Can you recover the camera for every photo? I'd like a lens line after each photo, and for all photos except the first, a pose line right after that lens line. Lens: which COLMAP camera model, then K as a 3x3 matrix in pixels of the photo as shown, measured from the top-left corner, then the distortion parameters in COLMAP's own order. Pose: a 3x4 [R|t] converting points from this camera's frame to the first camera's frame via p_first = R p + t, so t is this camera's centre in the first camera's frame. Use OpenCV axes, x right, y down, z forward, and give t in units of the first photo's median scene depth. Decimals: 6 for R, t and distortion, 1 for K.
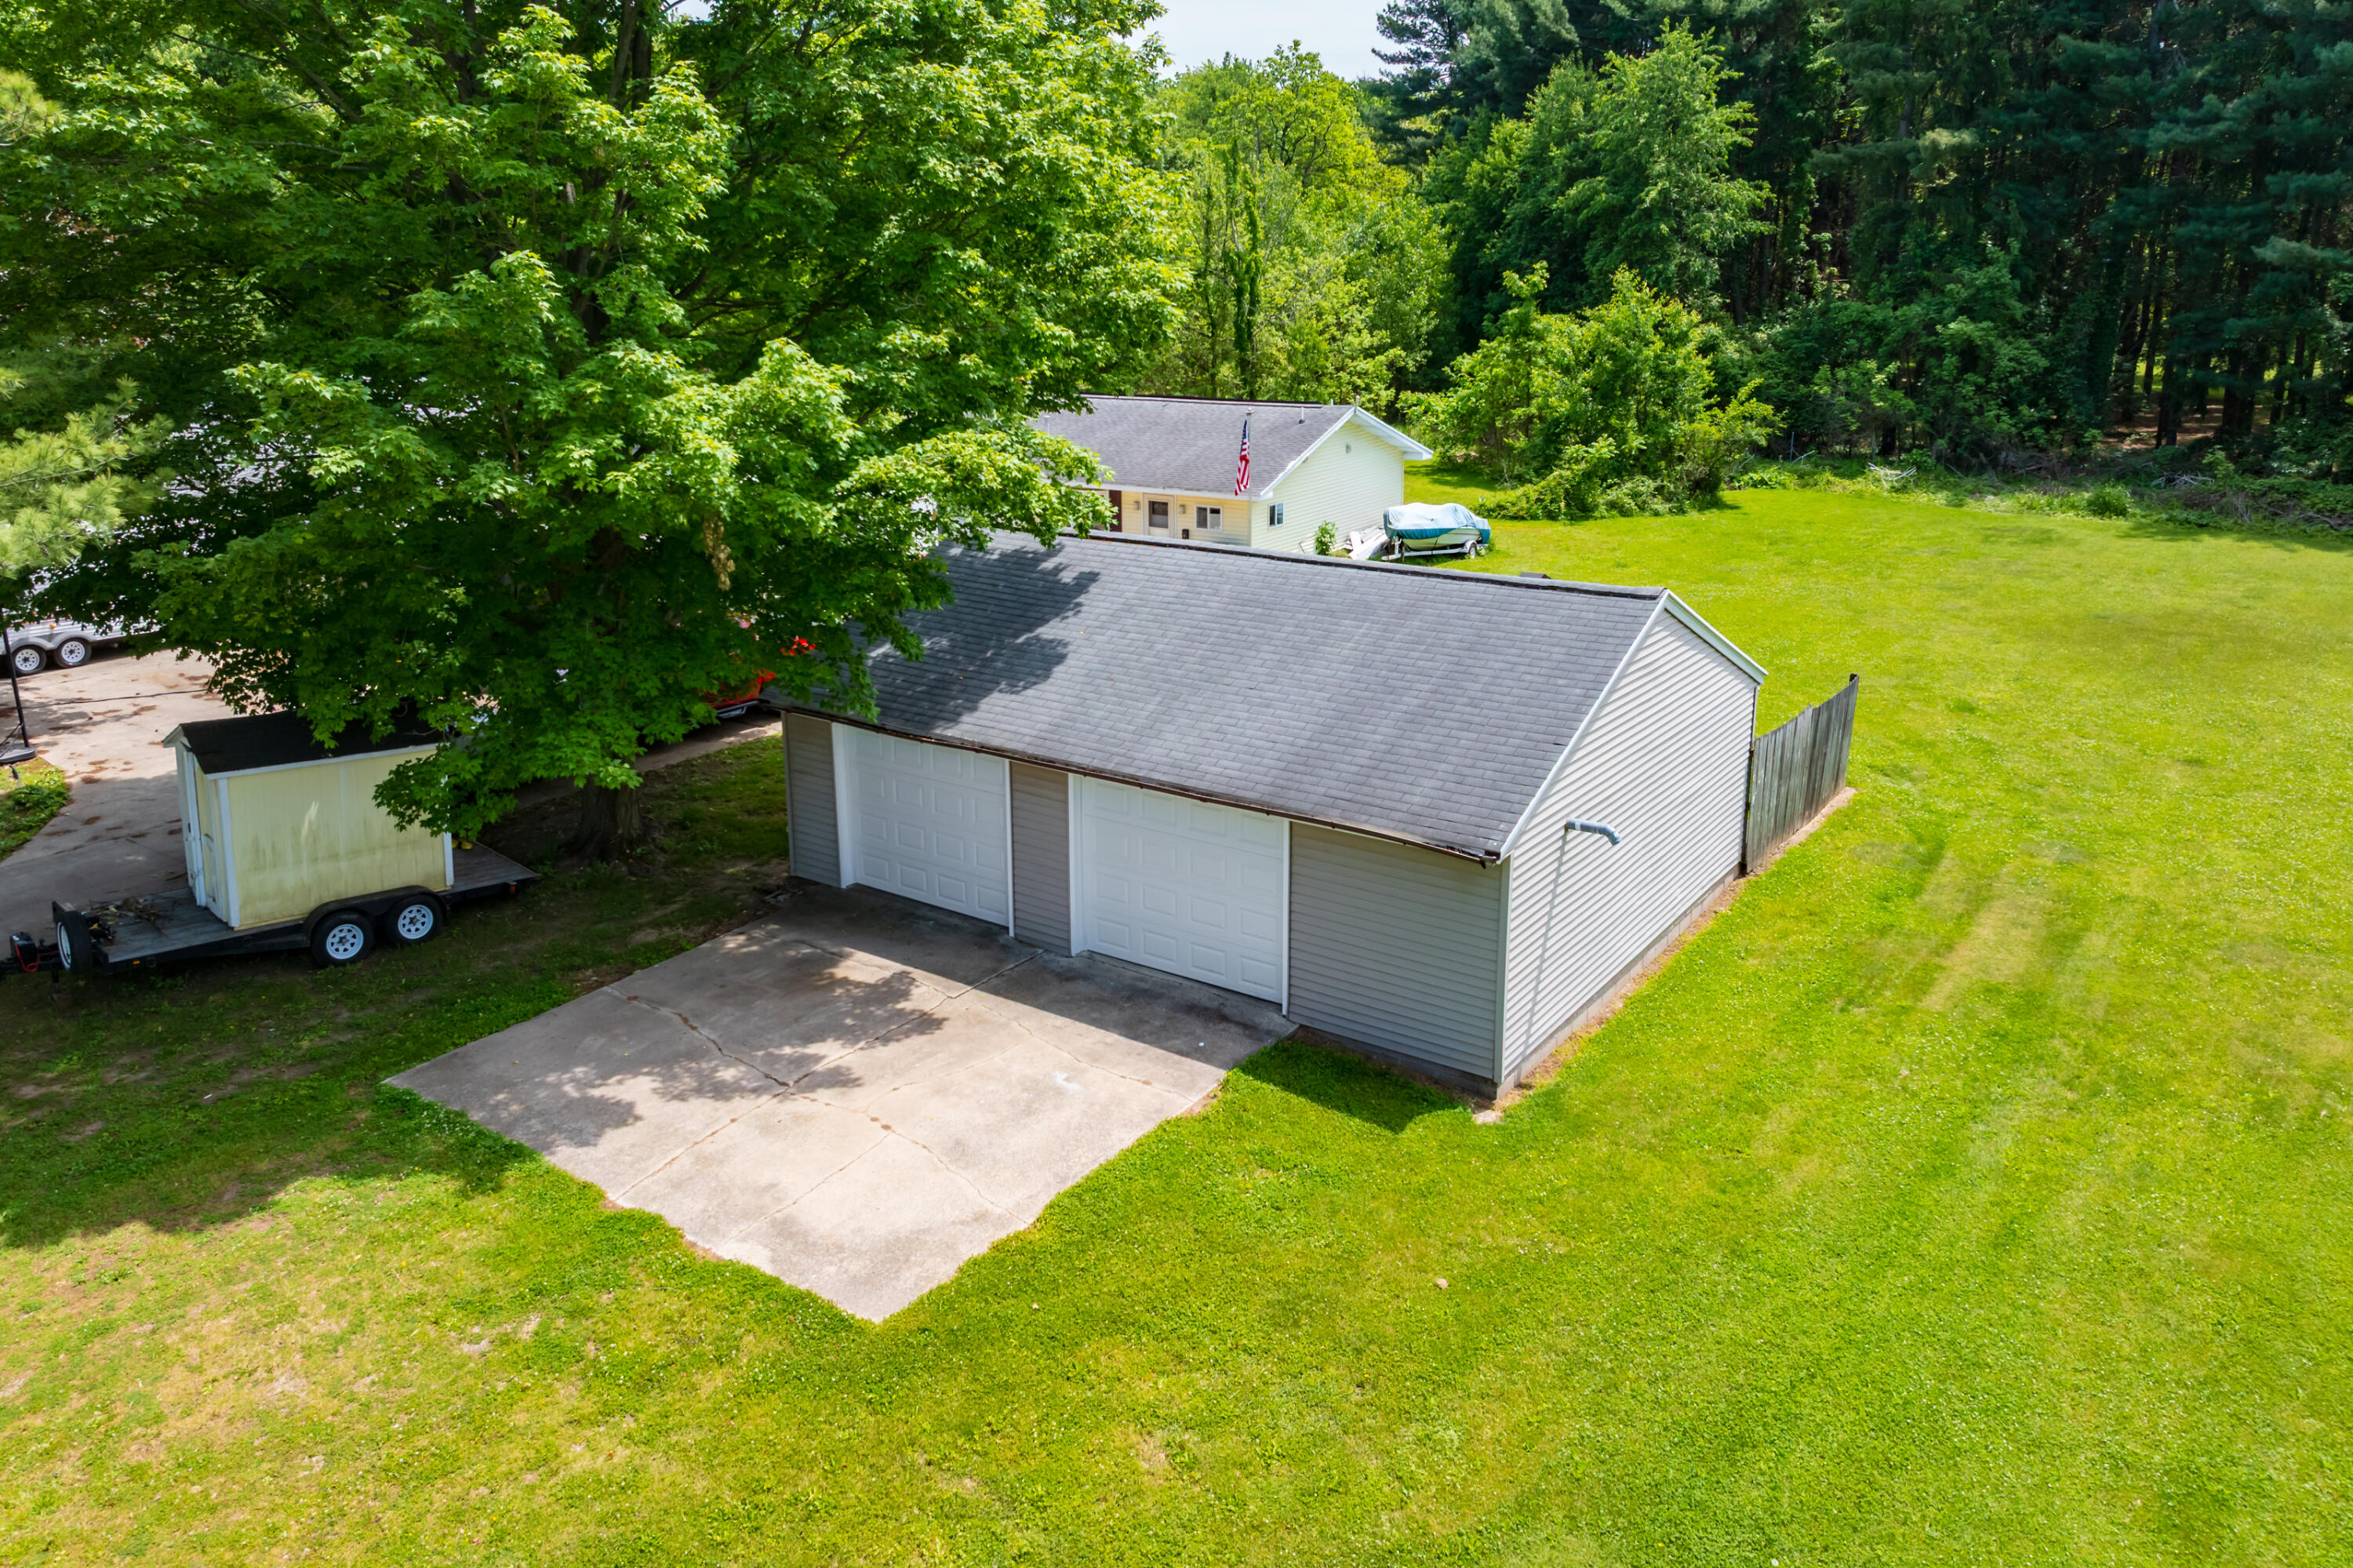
lens RADIAL K [[1808.2, 0, 1099.1], [0, 1808.2, 710.1], [0, 0, 1]] dist [-0.029488, -0.004896]
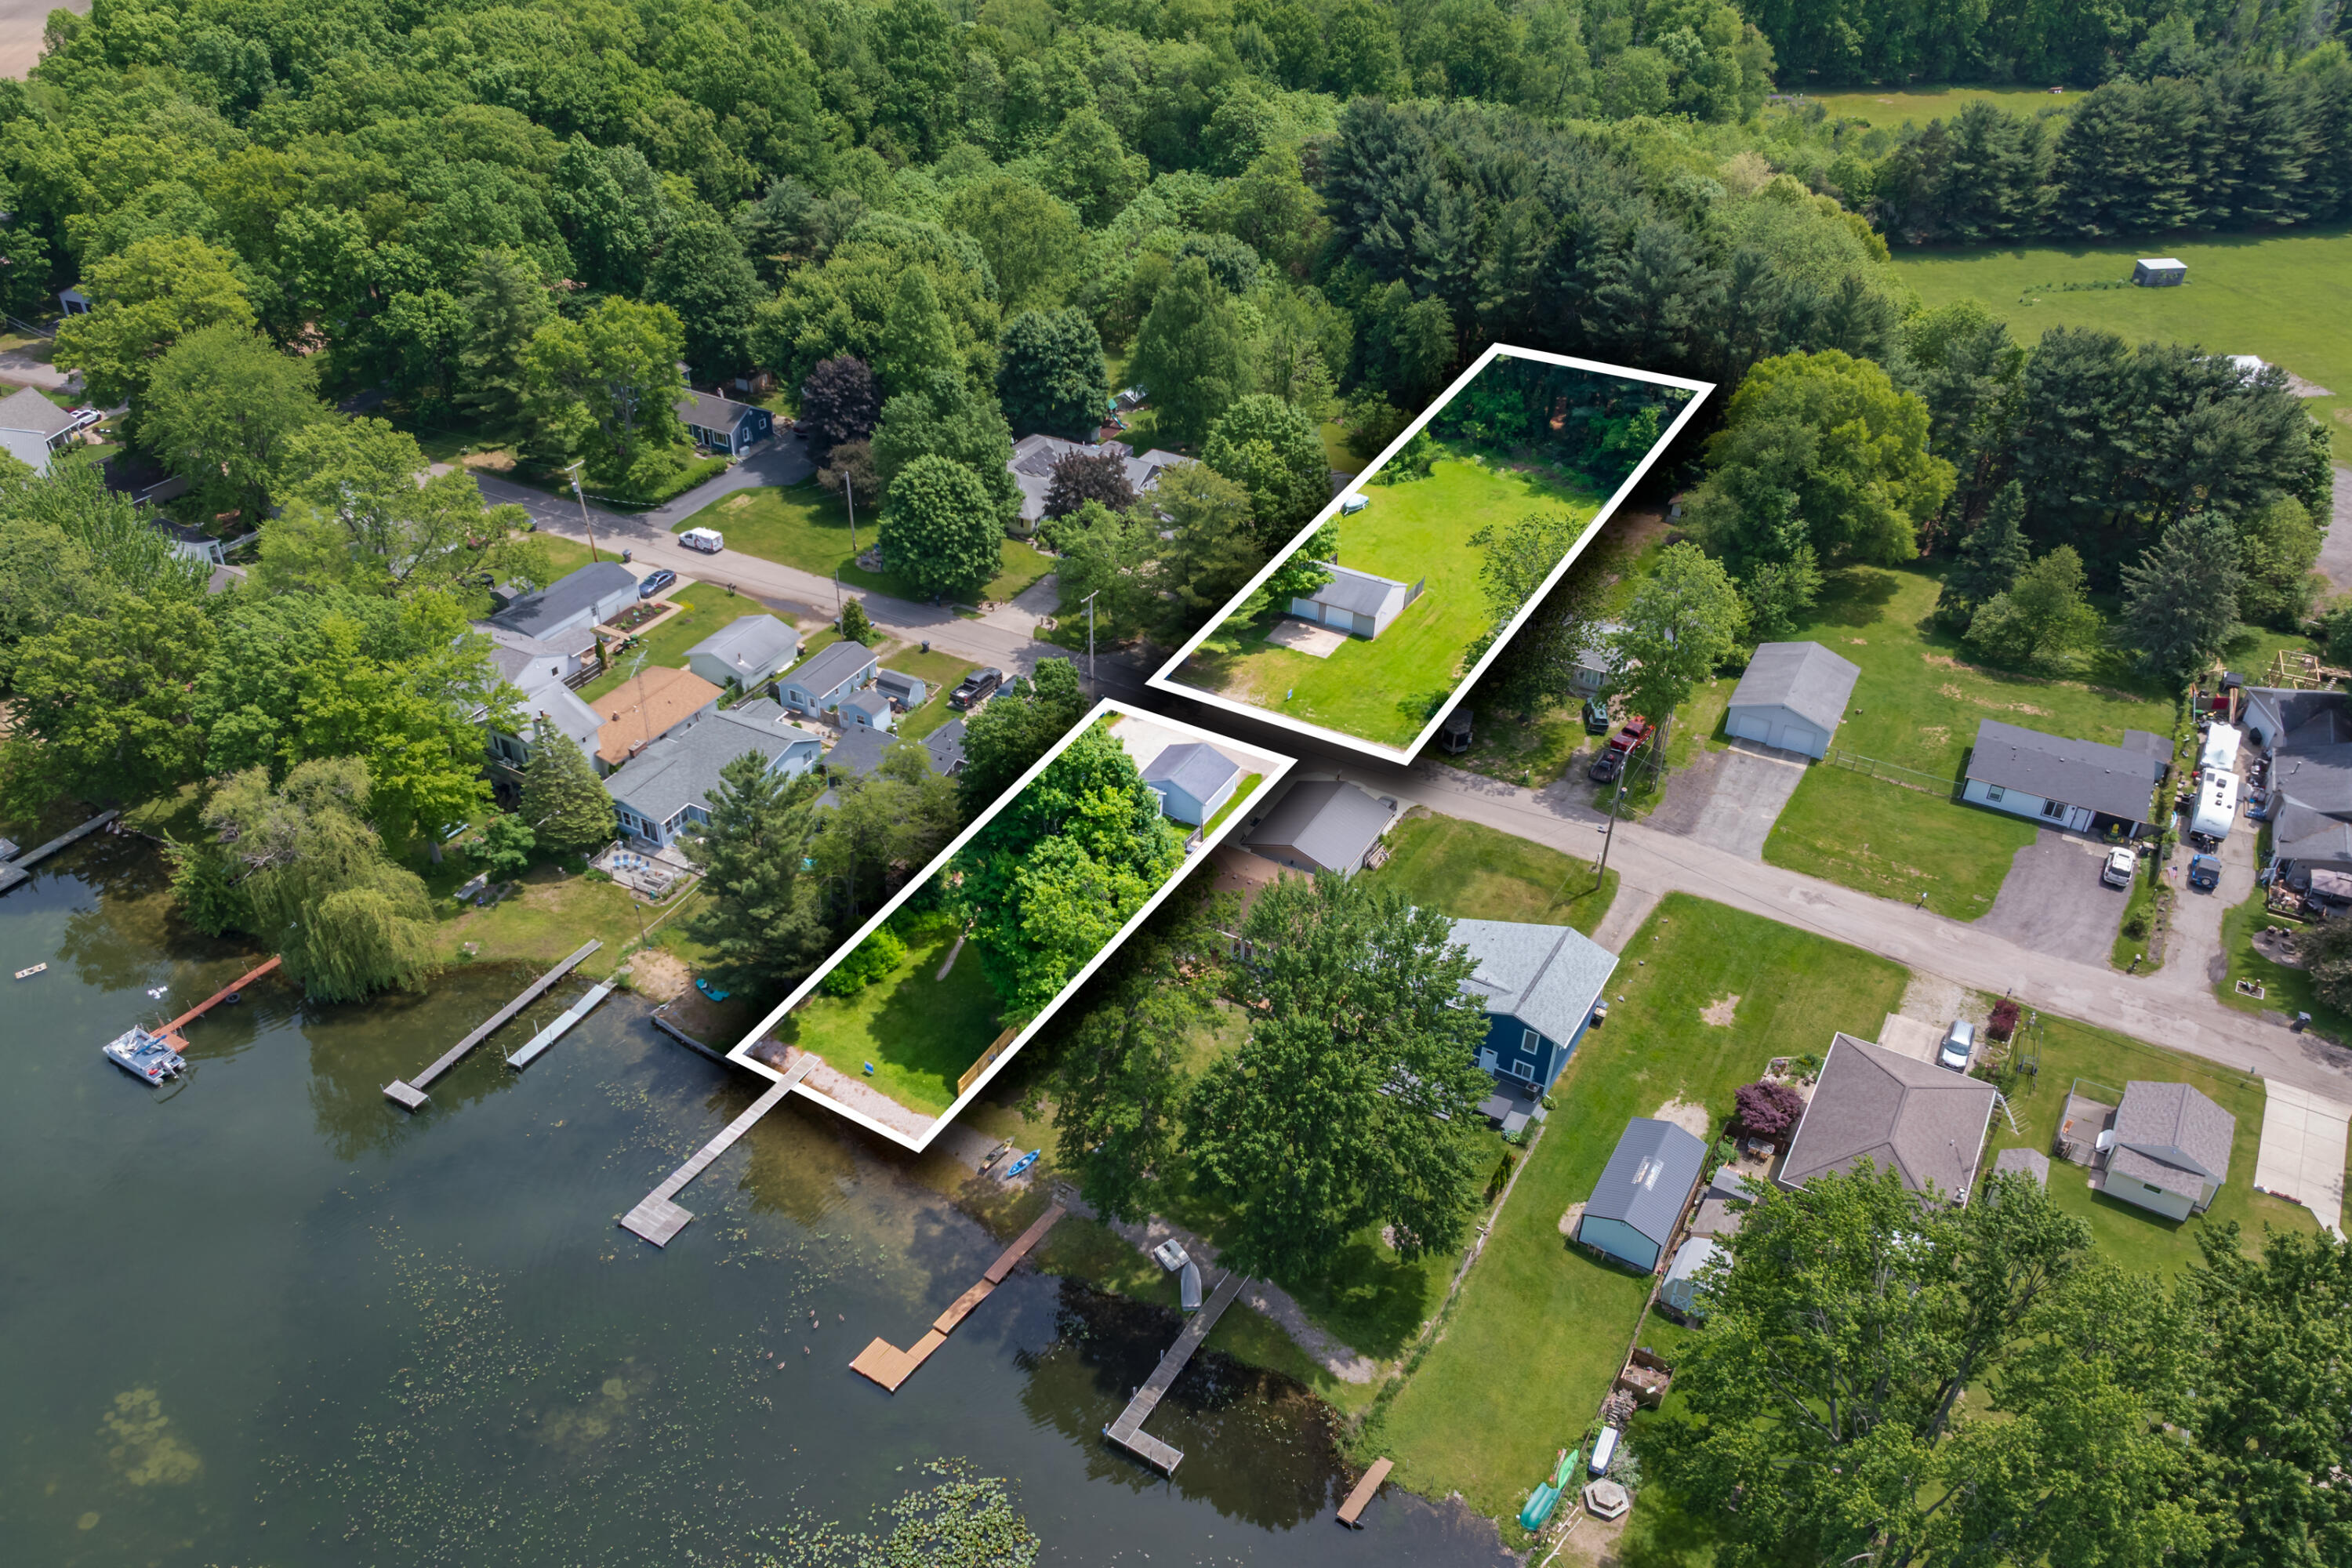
lens RADIAL K [[1807.4, 0, 1098.6], [0, 1807.4, 710.1], [0, 0, 1]] dist [-0.029488, -0.004896]
pose [[0.996544, -0.033830, 0.075868, -1.883422], [0.011096, 0.959340, 0.282036, -2.044987], [-0.082324, -0.280219, 0.956399, -7.788937]]
